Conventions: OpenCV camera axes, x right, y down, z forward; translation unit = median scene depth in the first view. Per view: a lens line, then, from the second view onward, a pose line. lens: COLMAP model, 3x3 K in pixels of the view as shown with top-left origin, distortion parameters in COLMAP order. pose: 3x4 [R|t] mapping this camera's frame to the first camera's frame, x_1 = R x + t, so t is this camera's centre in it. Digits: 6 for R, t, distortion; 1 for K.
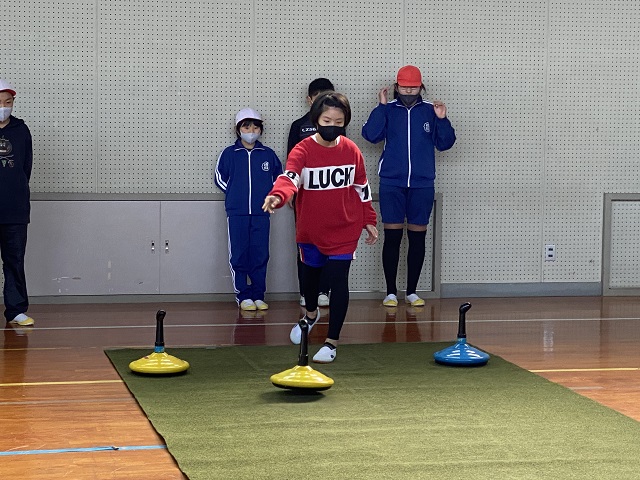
lens RADIAL K [[1796.5, 0, 320.0], [0, 1796.5, 240.0], [0, 0, 1]] dist [0.116262, 1.499916]
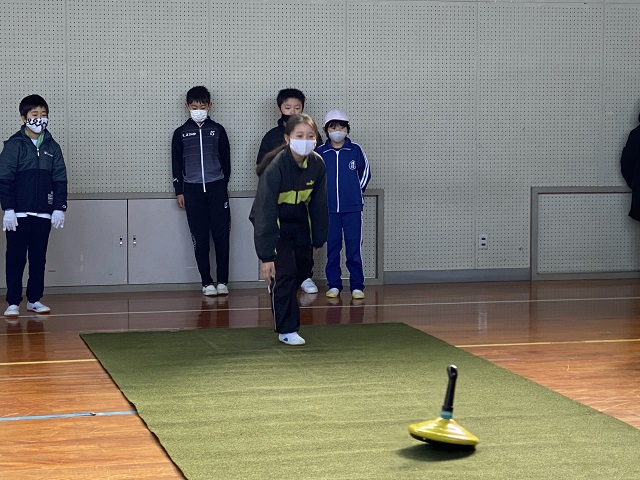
lens RADIAL K [[1796.5, 0, 320.0], [0, 1796.5, 240.0], [0, 0, 1]] dist [0.116262, 1.499916]
pose [[0.999710, -0.014388, 0.019322, 0.007554], [0.014307, 0.999888, 0.004303, -0.000218], [-0.019382, -0.004025, 0.999804, -0.102063]]
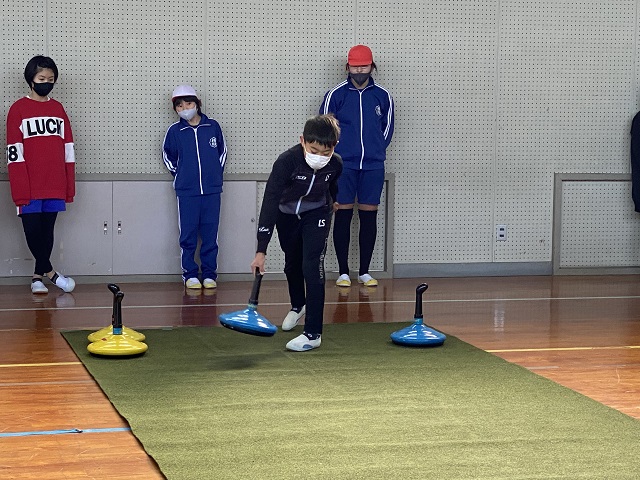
lens RADIAL K [[1796.5, 0, 320.0], [0, 1796.5, 240.0], [0, 0, 1]] dist [0.116262, 1.499916]
pose [[0.999399, -0.001870, 0.034611, -0.008624], [0.001446, 0.999924, 0.012268, -0.001365], [-0.034631, -0.012210, 0.999326, -0.000660]]
